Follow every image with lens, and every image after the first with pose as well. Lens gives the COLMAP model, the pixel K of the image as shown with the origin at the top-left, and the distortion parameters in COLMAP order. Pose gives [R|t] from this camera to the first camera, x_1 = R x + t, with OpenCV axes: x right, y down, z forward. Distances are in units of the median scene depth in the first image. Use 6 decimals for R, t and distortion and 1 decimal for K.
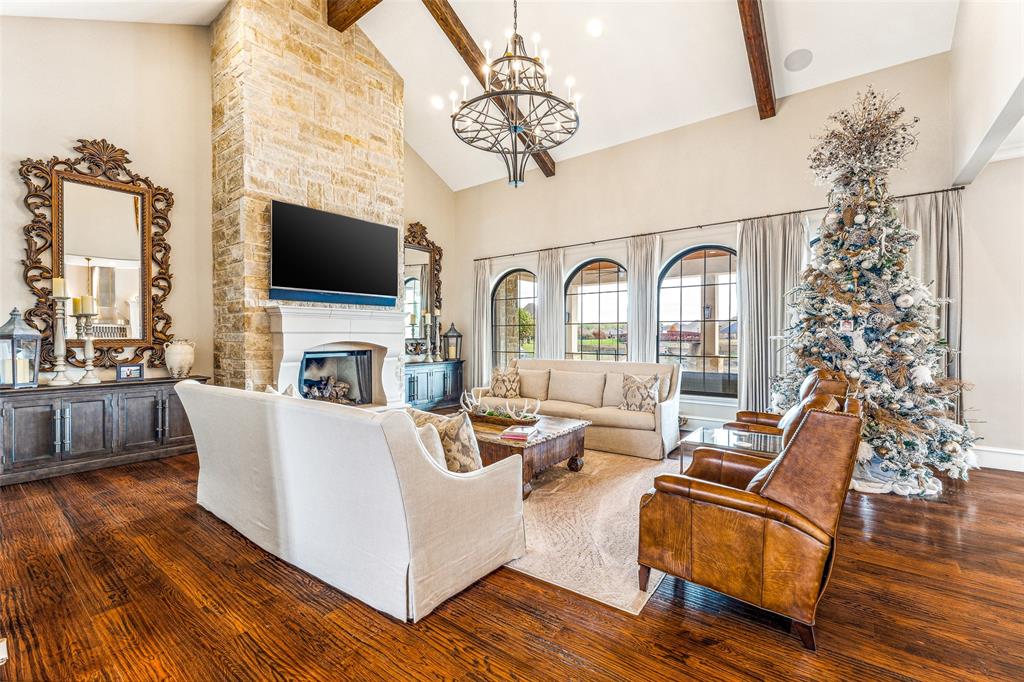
lens RADIAL K [[431.1, 0, 512.0], [0, 431.1, 341.0], [0, 0, 1]] dist [-0.022222, -0.000005]
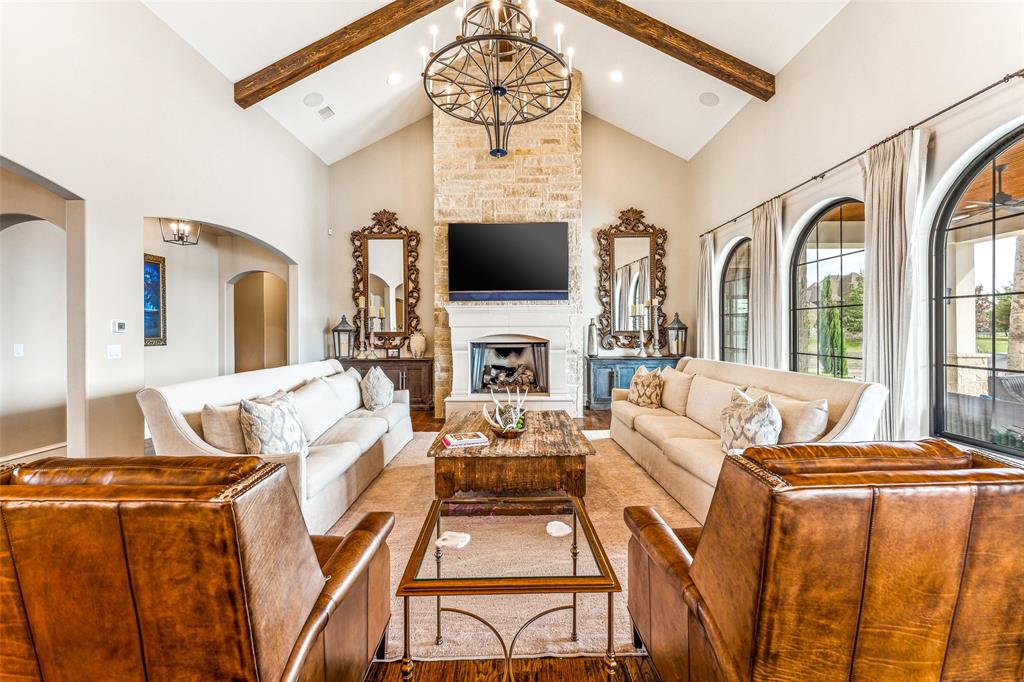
lens RADIAL K [[405.3, 0, 509.5], [0, 405.3, 330.4], [0, 0, 1]] dist [-0.019277, 0.000029]
pose [[0.605658, -0.001634, -0.795724, 0.481175], [-0.002832, 0.999987, -0.004208, -0.004458], [0.795720, 0.004802, 0.605645, 0.376202]]
